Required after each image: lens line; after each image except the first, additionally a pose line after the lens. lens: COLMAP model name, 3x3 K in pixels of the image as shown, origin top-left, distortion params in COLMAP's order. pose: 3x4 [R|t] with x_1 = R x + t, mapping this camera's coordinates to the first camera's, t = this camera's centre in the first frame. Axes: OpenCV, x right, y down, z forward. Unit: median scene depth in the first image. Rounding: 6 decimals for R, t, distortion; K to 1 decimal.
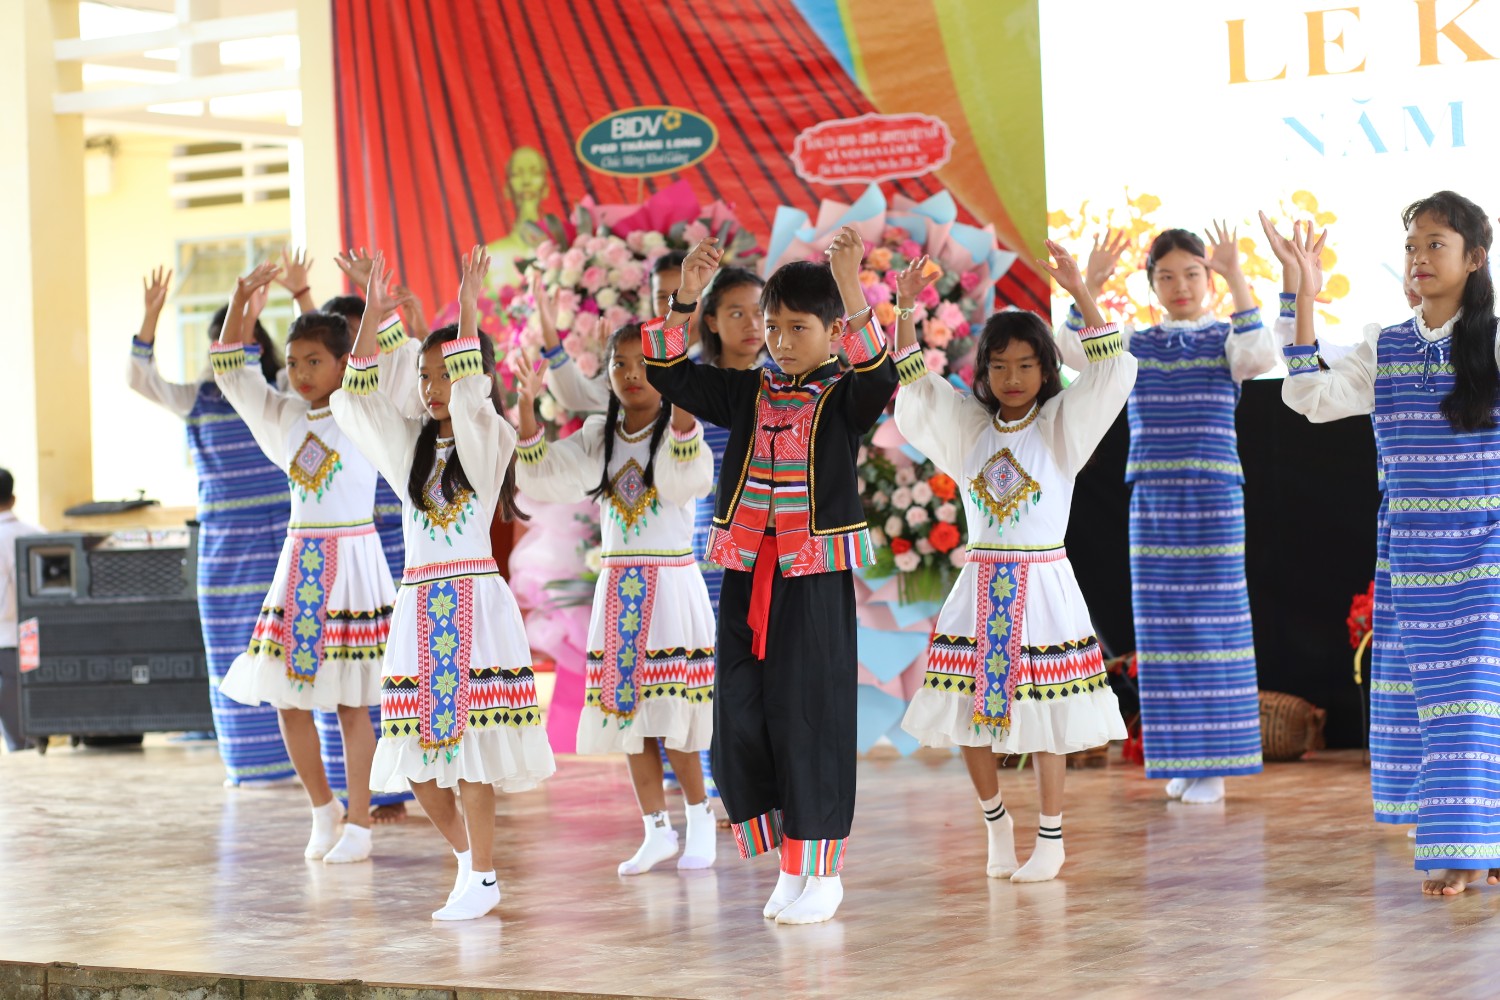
lens RADIAL K [[3563.2, 0, 753.7], [0, 3563.2, 501.0], [0, 0, 1]] dist [-0.081293, -0.980350]
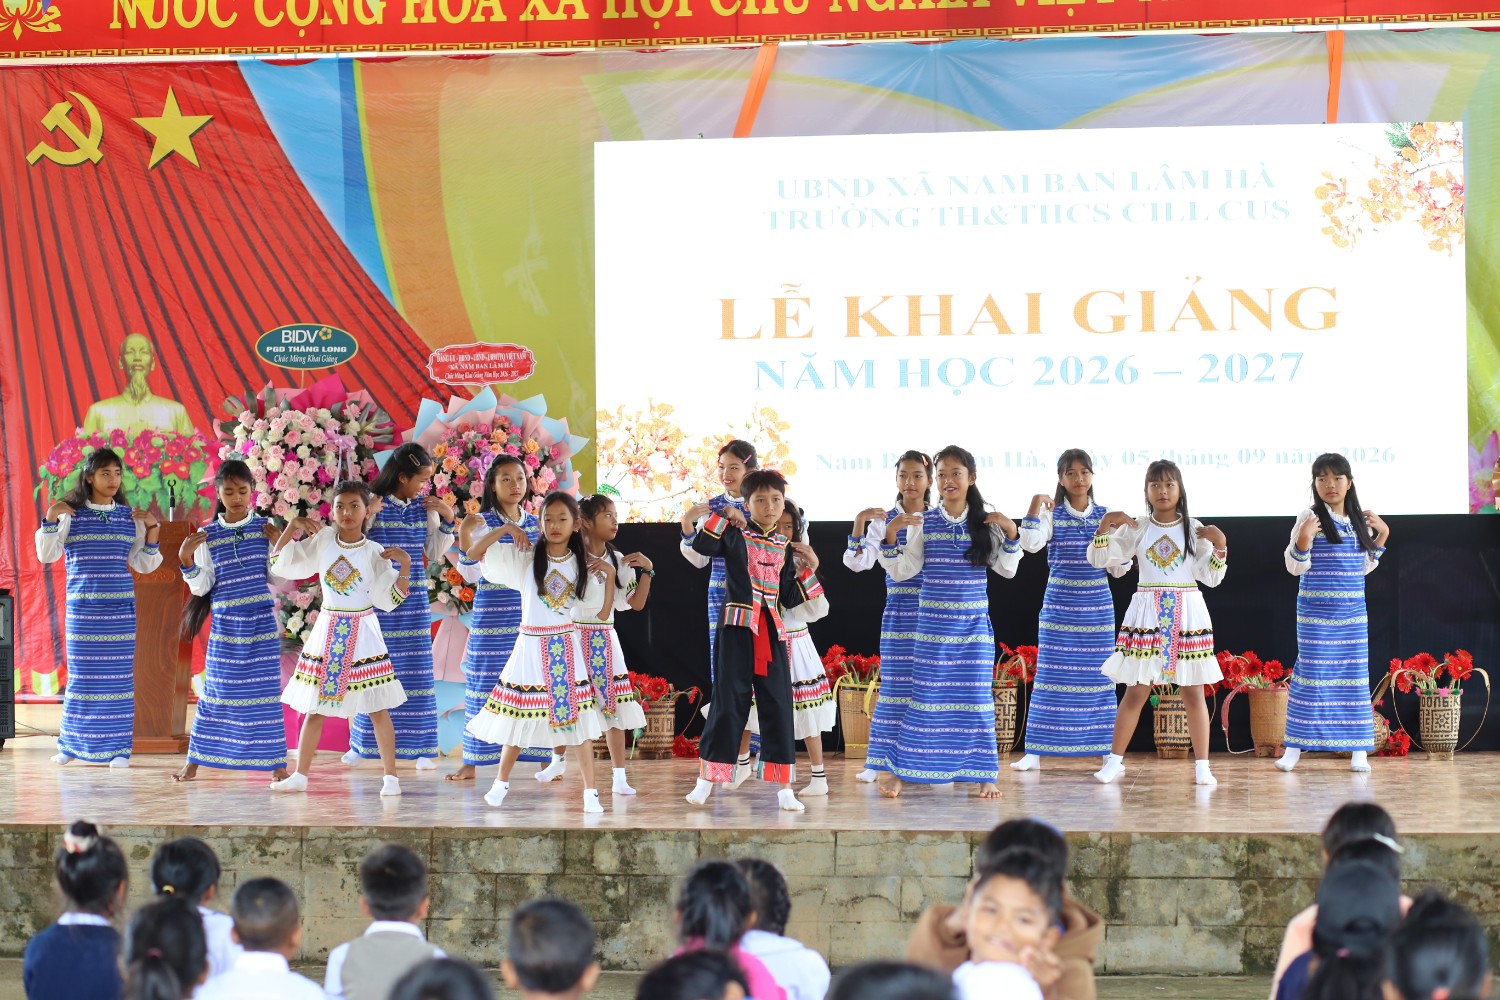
lens RADIAL K [[3536.9, 0, 747.9], [0, 3536.9, 499.3], [0, 0, 1]] dist [-0.084344, -1.400339]
pose [[0.920098, 0.038791, 0.389763, -0.458191], [-0.027111, 0.999005, -0.035425, 0.011381], [-0.390749, 0.022028, 0.920234, -0.460574]]
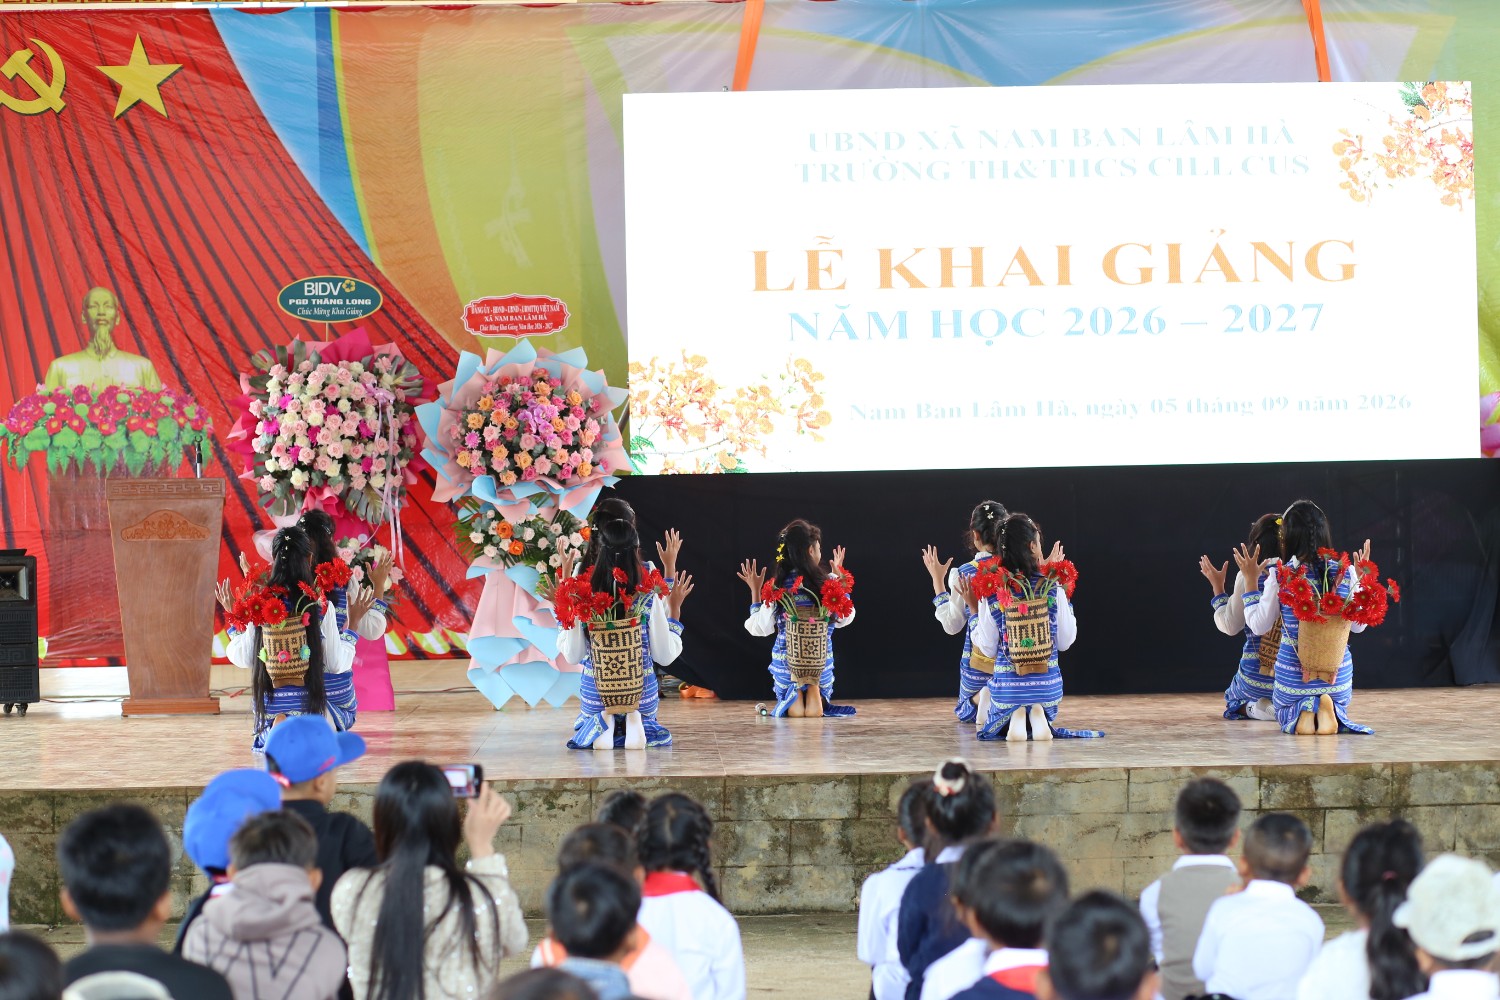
lens RADIAL K [[3536.9, 0, 747.9], [0, 3536.9, 499.3], [0, 0, 1]] dist [-0.084344, -1.400339]
pose [[0.842906, 0.024622, 0.537497, -0.703574], [-0.011773, 0.999557, -0.027326, 0.021033], [-0.537932, 0.016706, 0.842823, -0.342901]]
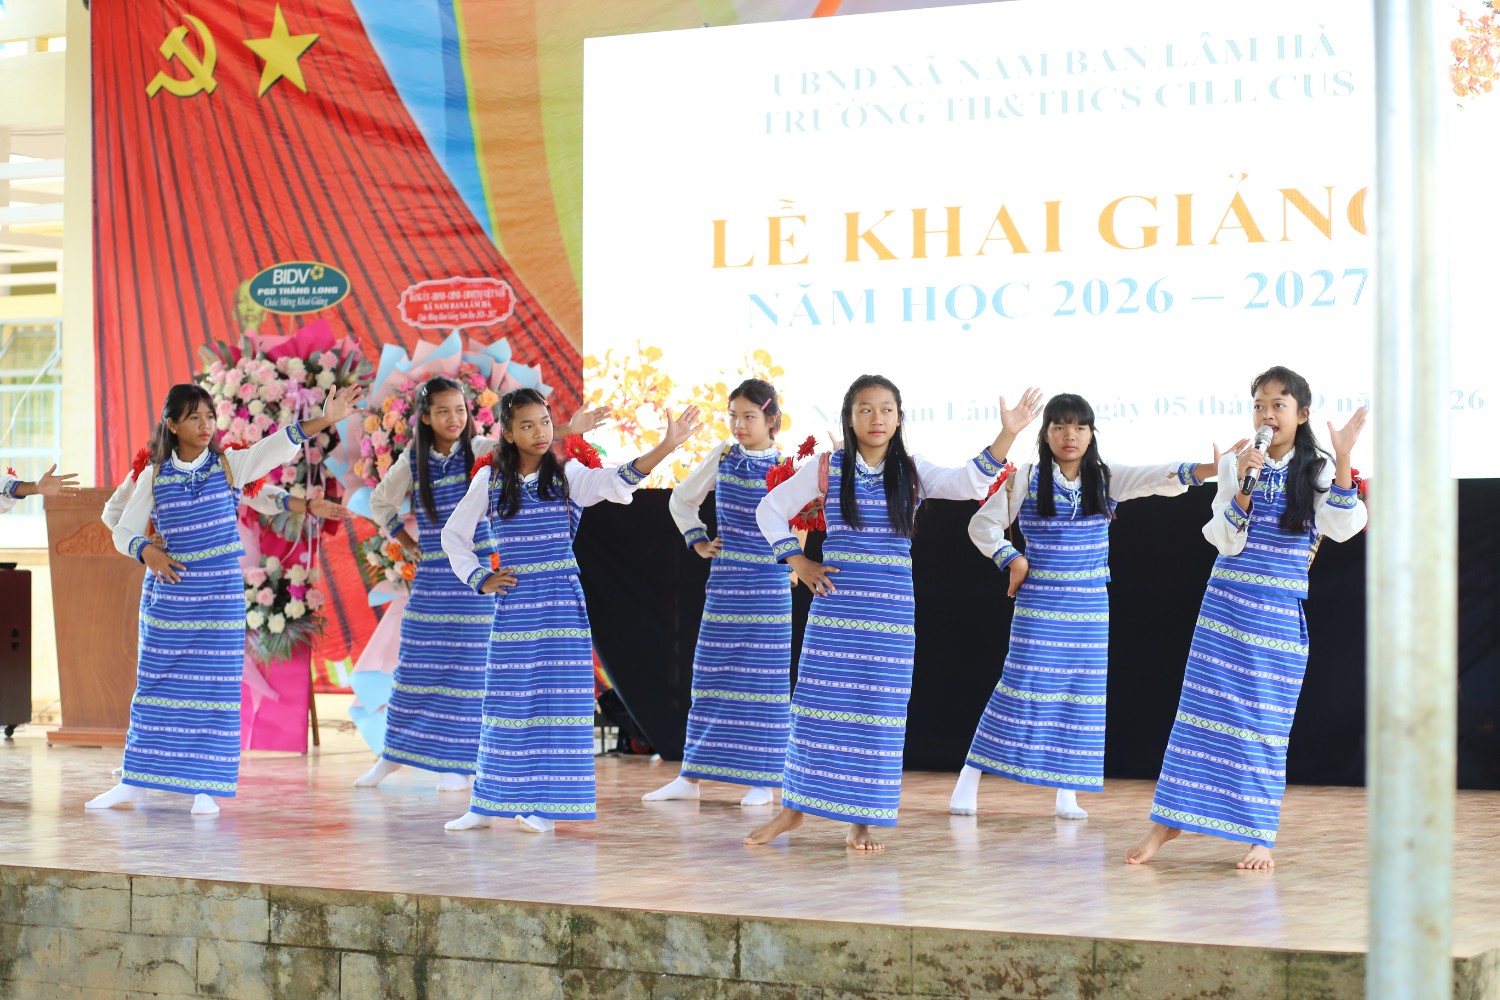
lens RADIAL K [[3546.5, 0, 751.4], [0, 3546.5, 500.0], [0, 0, 1]] dist [-0.072184, -1.433651]
pose [[0.999025, 0.037618, 0.023109, 0.115540], [-0.037247, 0.999174, -0.016273, -0.008072], [-0.023702, 0.015396, 0.999601, -0.325209]]
